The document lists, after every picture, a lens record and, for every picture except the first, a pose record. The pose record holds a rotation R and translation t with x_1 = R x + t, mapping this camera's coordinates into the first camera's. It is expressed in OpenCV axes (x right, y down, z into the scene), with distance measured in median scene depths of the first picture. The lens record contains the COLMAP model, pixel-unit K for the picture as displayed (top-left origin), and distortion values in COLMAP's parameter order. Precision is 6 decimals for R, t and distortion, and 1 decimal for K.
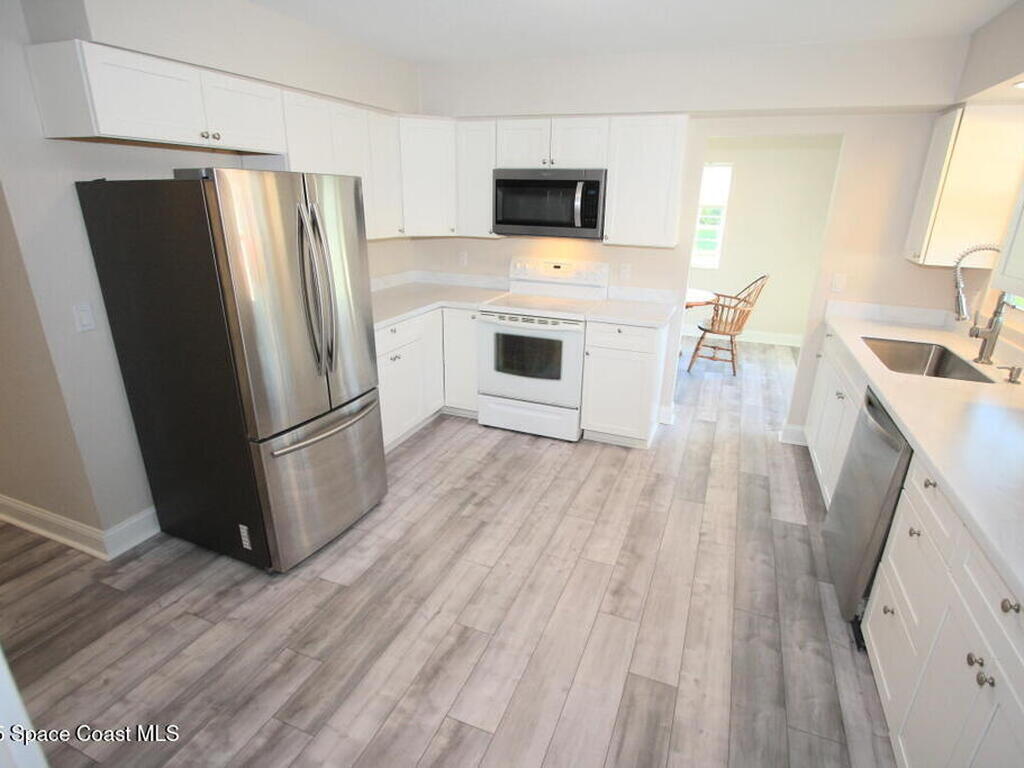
lens RADIAL K [[529.2, 0, 519.5], [0, 529.2, 386.5], [0, 0, 1]] dist [-0.012876, 0.002564]
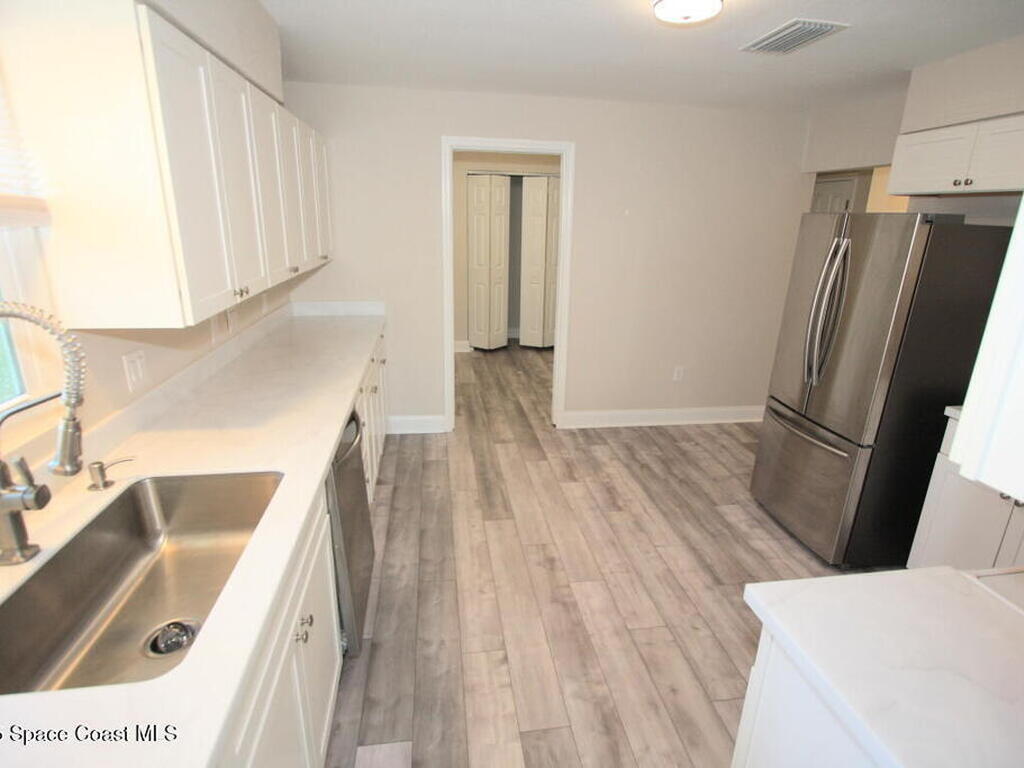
lens RADIAL K [[529.2, 0, 516.5], [0, 529.2, 382.4], [0, 0, 1]] dist [-0.012876, 0.002564]
pose [[-0.857856, 0.113774, -0.501138, 0.830695], [-0.211989, 0.809995, 0.546781, -0.567000], [0.468128, 0.575295, -0.670740, 1.610667]]
